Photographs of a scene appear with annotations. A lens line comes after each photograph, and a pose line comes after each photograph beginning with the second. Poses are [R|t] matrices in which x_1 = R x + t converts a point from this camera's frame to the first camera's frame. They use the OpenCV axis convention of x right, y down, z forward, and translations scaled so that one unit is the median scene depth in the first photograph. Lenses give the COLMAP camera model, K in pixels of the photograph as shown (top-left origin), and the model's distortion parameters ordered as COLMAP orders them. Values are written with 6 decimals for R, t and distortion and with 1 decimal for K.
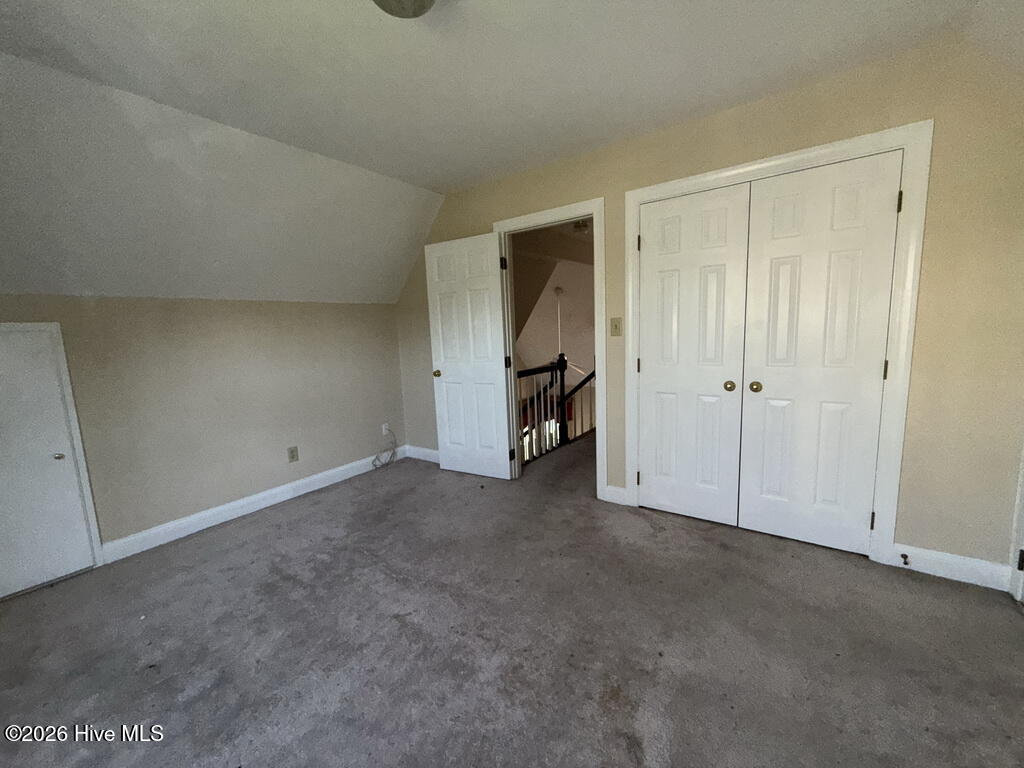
lens RADIAL K [[411.1, 0, 509.1], [0, 411.1, 384.3], [0, 0, 1]] dist [0.001515, -0.000094]
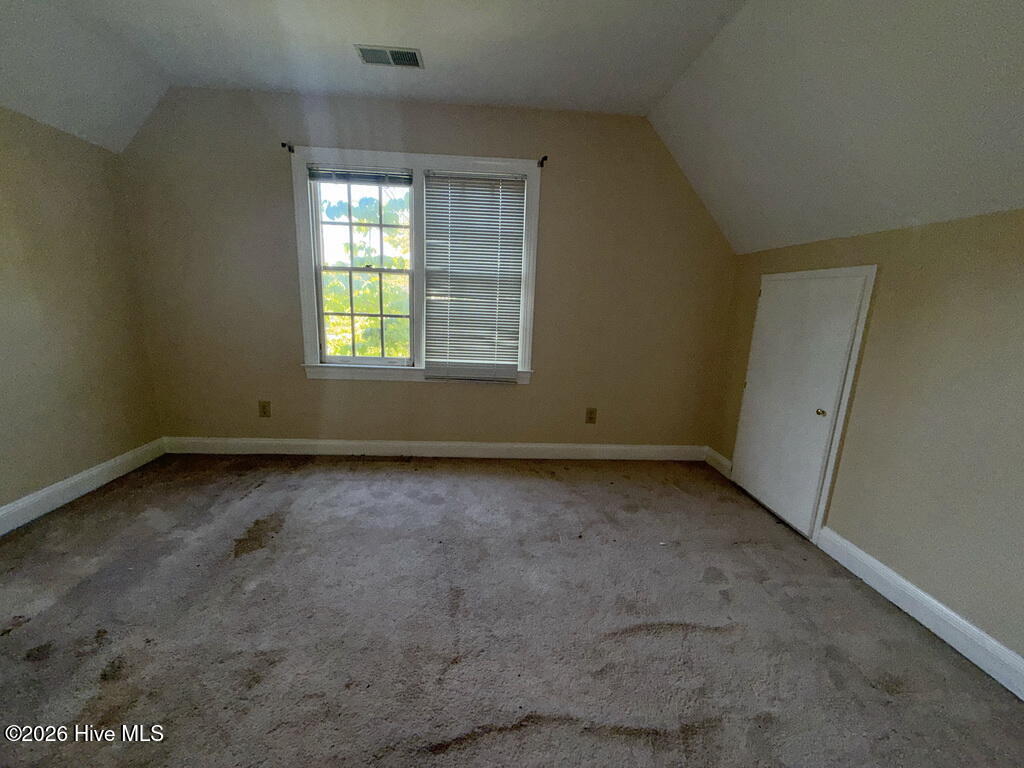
lens RADIAL K [[411.1, 0, 509.1], [0, 411.1, 384.3], [0, 0, 1]] dist [0.001515, -0.000094]
pose [[-0.775664, 0.132387, -0.617105, 0.030876], [-0.097743, 0.940761, 0.324678, -0.116587], [0.623531, 0.312158, -0.716775, 1.180639]]
